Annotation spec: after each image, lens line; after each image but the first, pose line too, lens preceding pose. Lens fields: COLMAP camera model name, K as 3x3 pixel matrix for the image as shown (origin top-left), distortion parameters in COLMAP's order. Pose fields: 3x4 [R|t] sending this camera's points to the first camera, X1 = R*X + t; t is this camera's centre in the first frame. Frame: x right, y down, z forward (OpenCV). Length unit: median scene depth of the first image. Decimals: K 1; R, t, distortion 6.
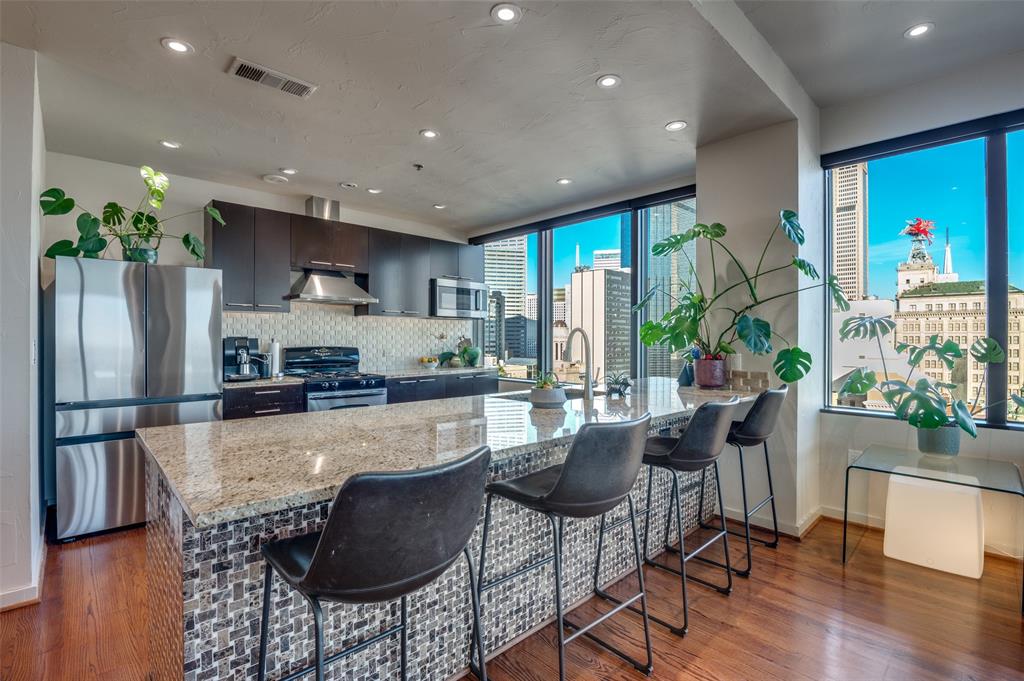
lens RADIAL K [[470.4, 0, 506.1], [0, 470.4, 340.2], [0, 0, 1]] dist [-0.016994, -0.004611]
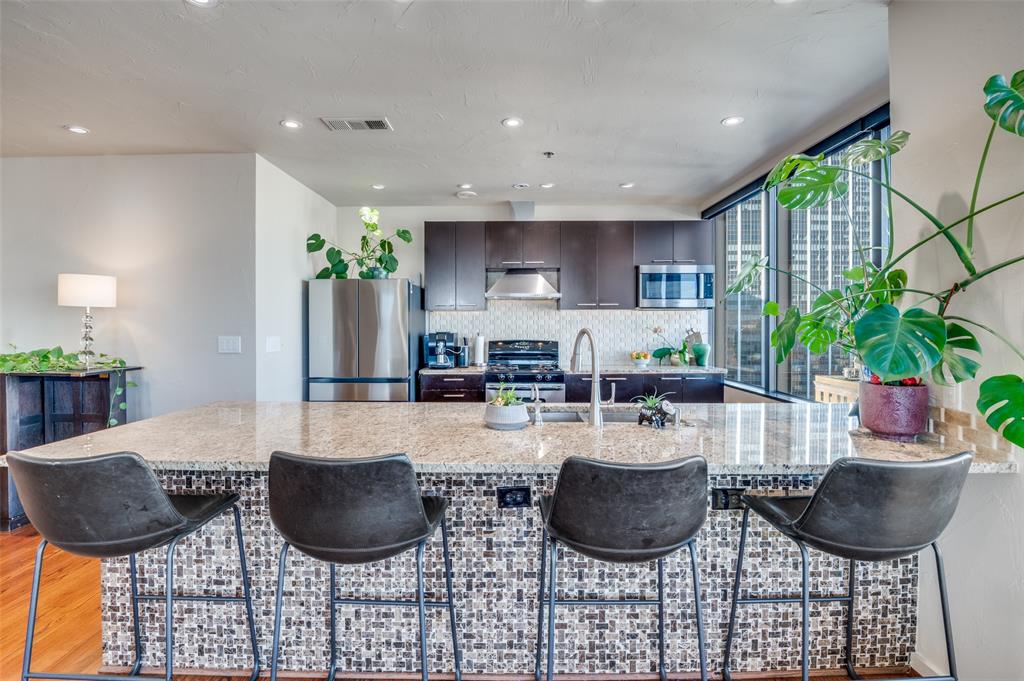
lens RADIAL K [[470.4, 0, 504.6], [0, 470.4, 331.9], [0, 0, 1]] dist [-0.016994, -0.004611]
pose [[0.720746, 0.006936, -0.693164, 0.639375], [0.000400, 0.999946, 0.010421, -0.032345], [0.693199, -0.007789, 0.720704, 0.394904]]
